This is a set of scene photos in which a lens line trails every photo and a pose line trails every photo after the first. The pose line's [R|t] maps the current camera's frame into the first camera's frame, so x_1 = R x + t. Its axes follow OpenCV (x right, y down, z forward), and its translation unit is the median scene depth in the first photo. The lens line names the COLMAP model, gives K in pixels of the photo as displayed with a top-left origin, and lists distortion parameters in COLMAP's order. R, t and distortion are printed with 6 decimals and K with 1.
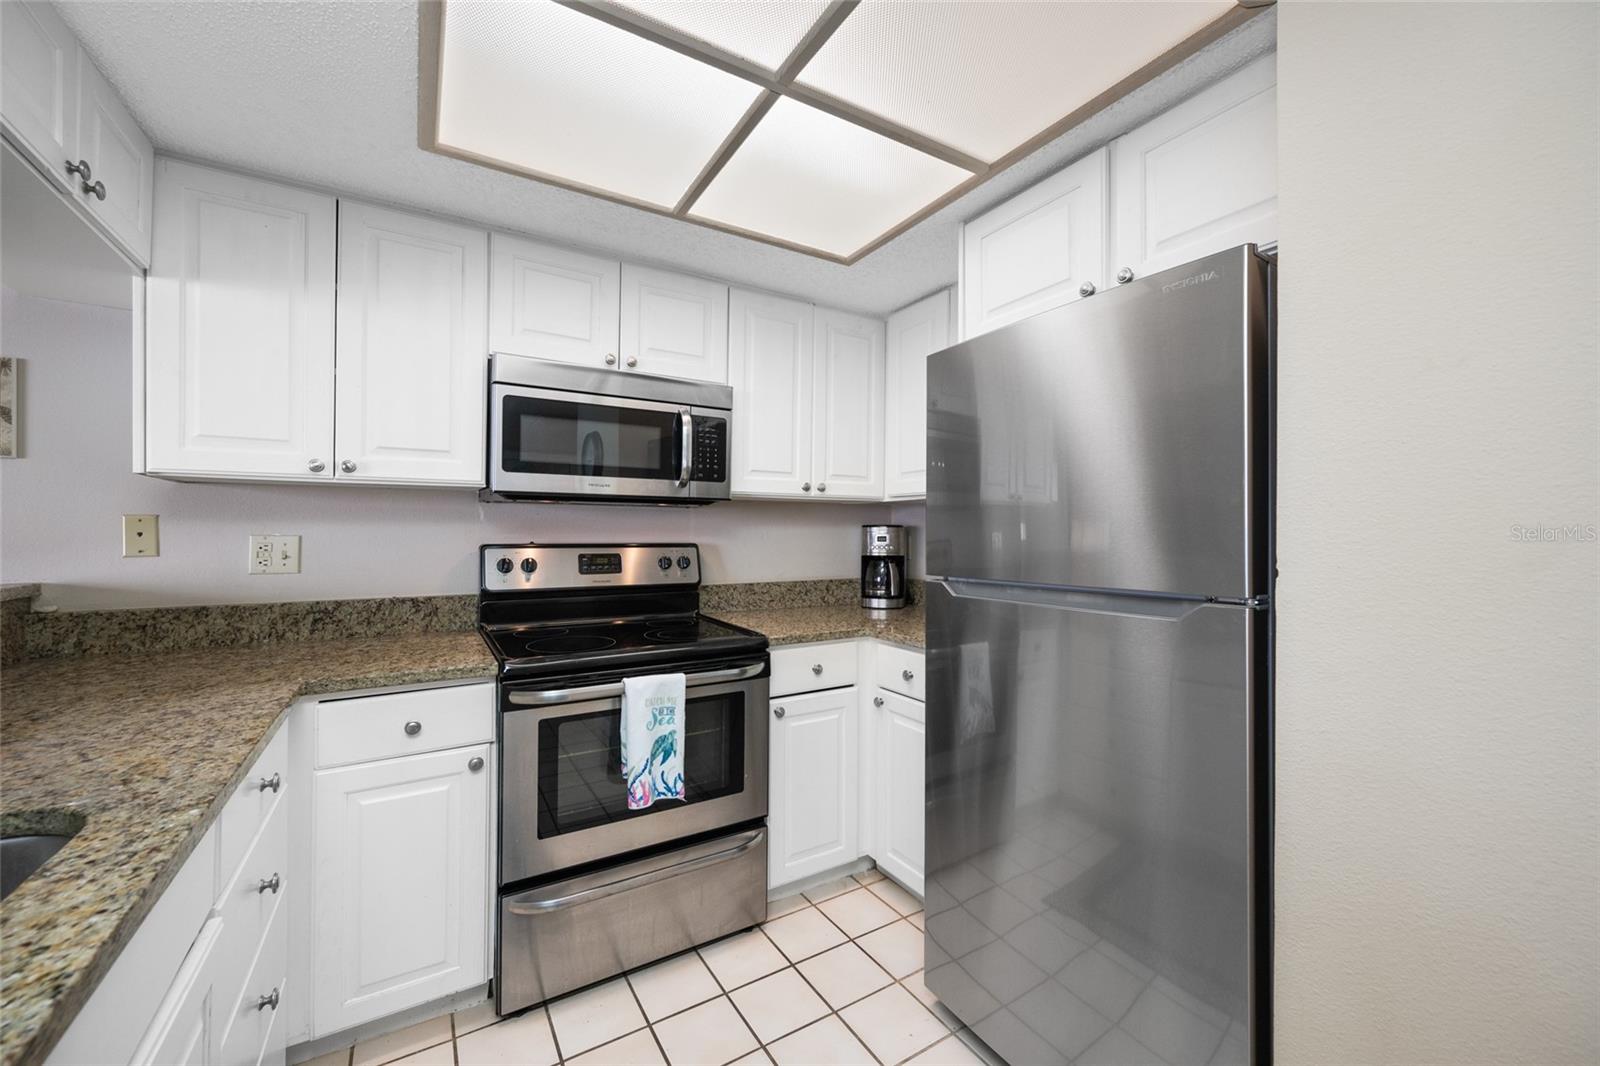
lens RADIAL K [[641.1, 0, 803.5], [0, 641.1, 525.1], [0, 0, 1]] dist [0.002512, 0.000107]
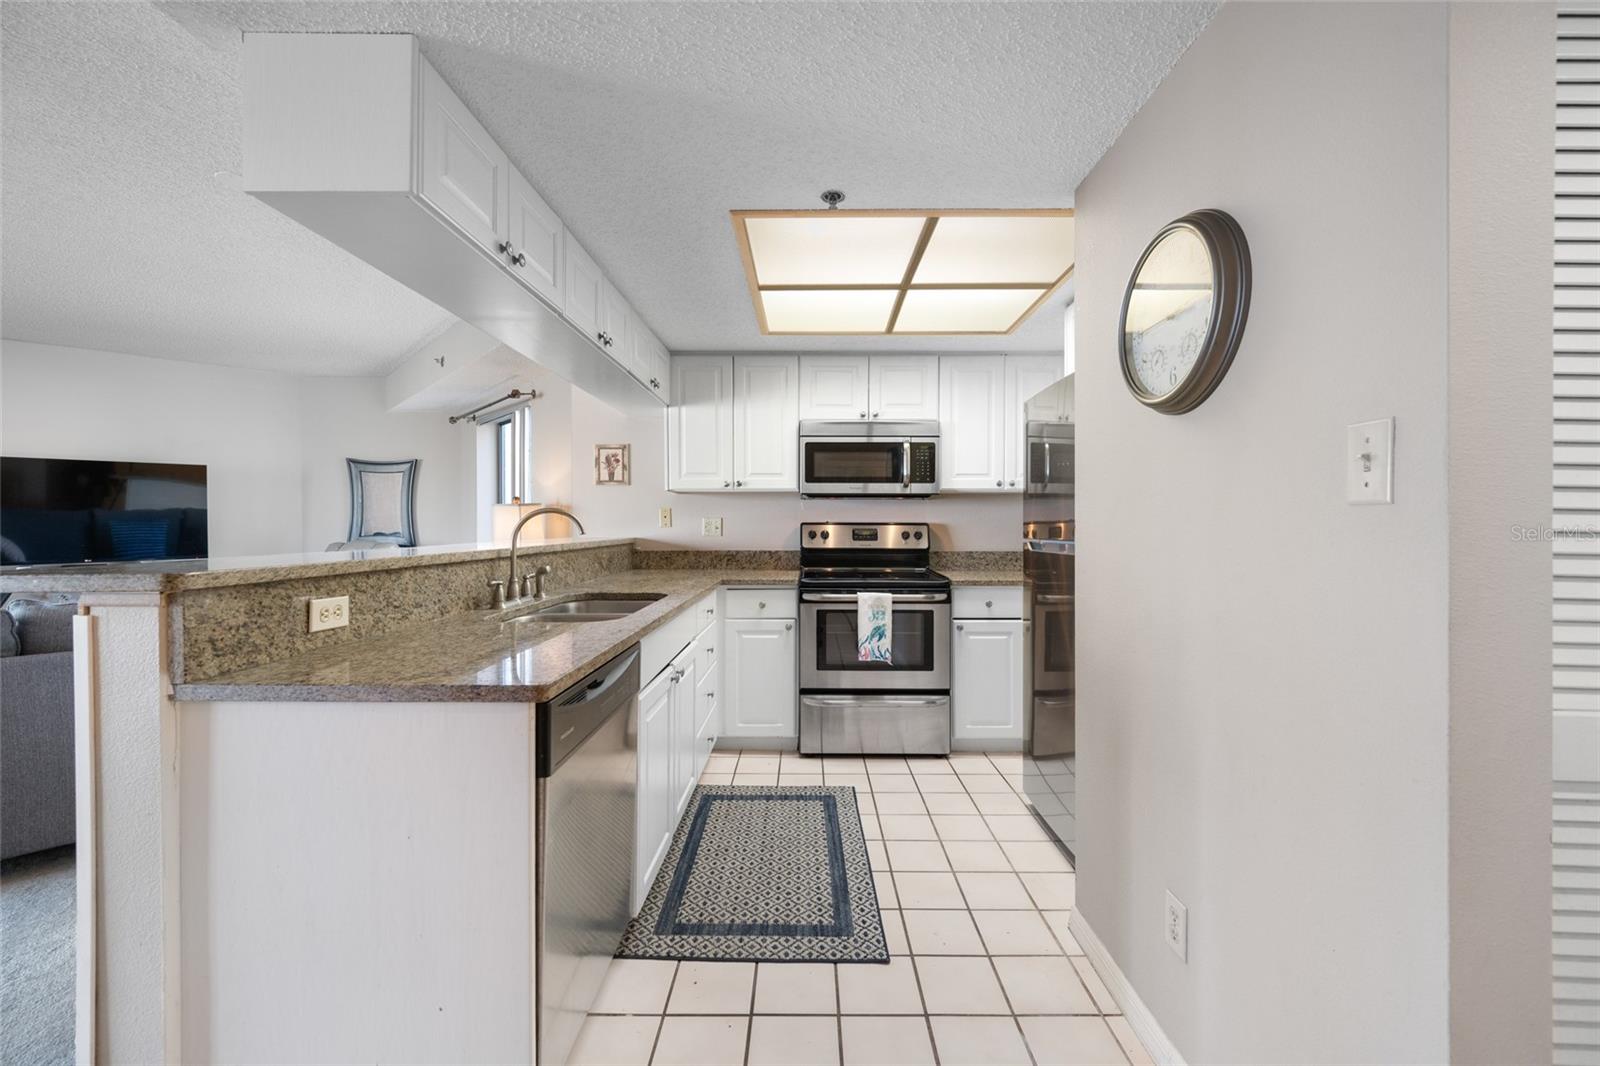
lens RADIAL K [[641.1, 0, 803.5], [0, 641.1, 525.1], [0, 0, 1]] dist [0.002512, 0.000107]
pose [[0.850486, -0.000967, -0.525997, 0.475145], [0.007139, 0.999927, 0.009705, 0.020681], [0.525950, -0.012009, 0.850431, -0.557570]]
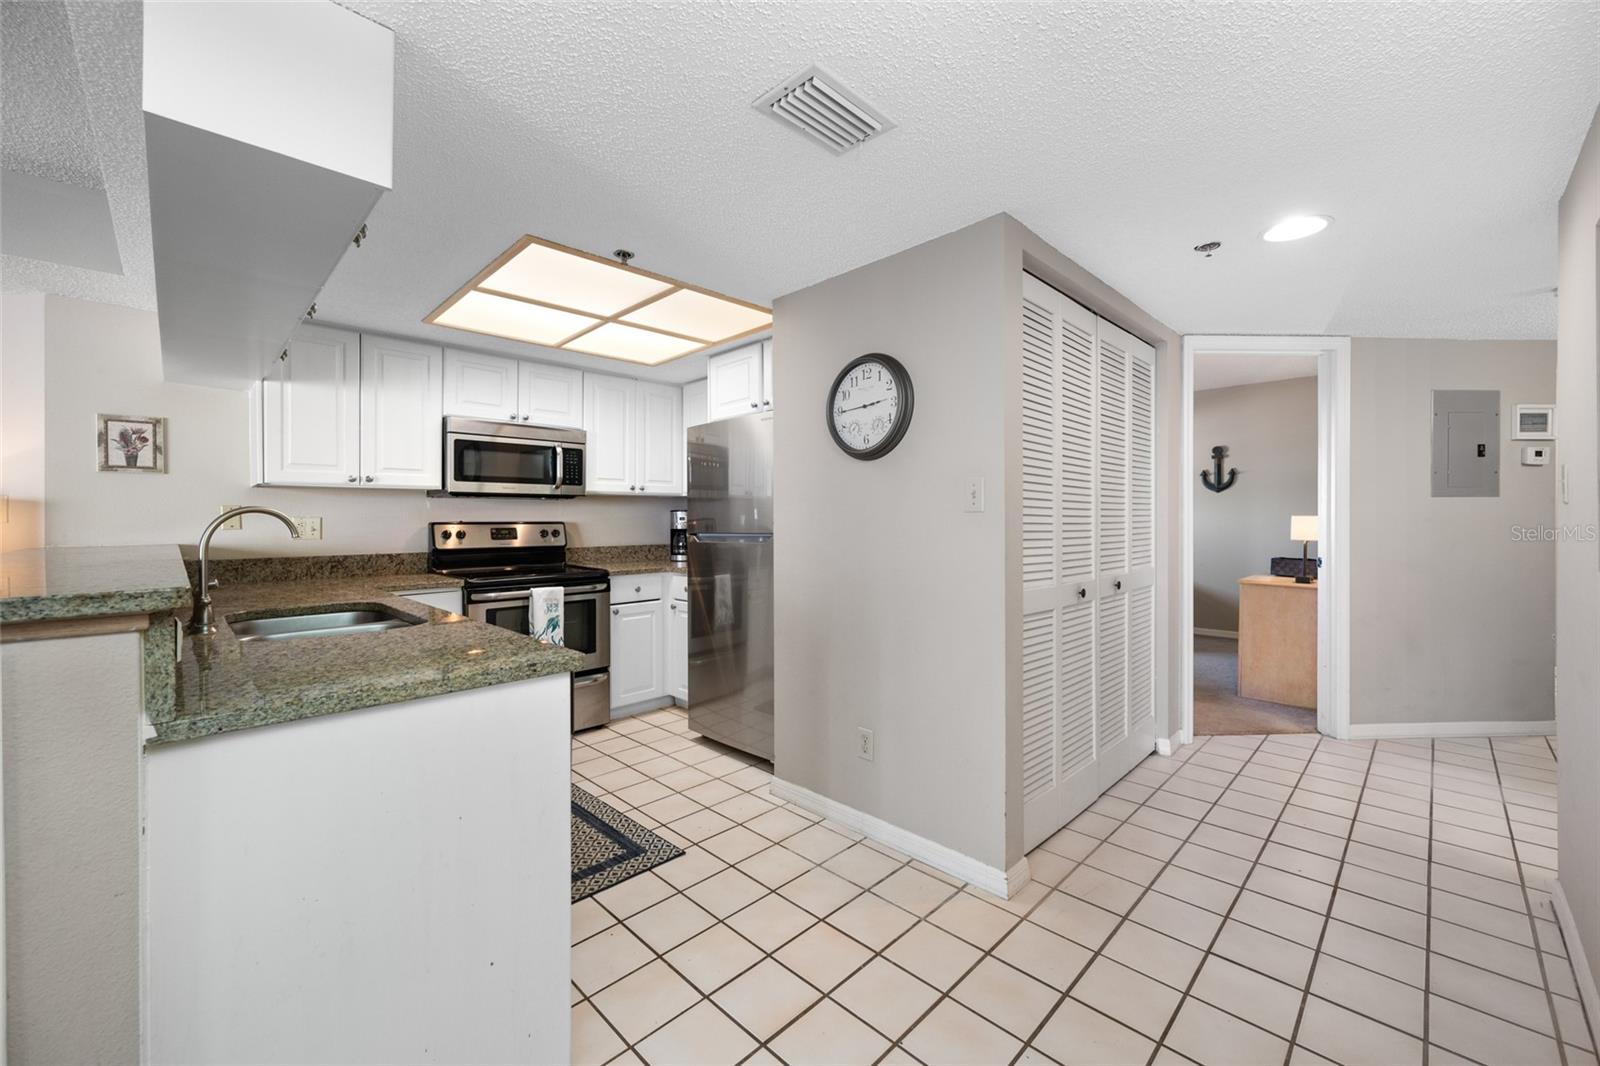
lens RADIAL K [[633.7, 0, 815.5], [0, 633.7, 524.3], [0, 0, 1]] dist [0.000095, -0.000134]
pose [[0.968977, -0.011226, 0.246898, 0.072068], [0.007120, 0.999821, 0.017517, 0.013788], [-0.247050, -0.015216, 0.968883, -0.911651]]
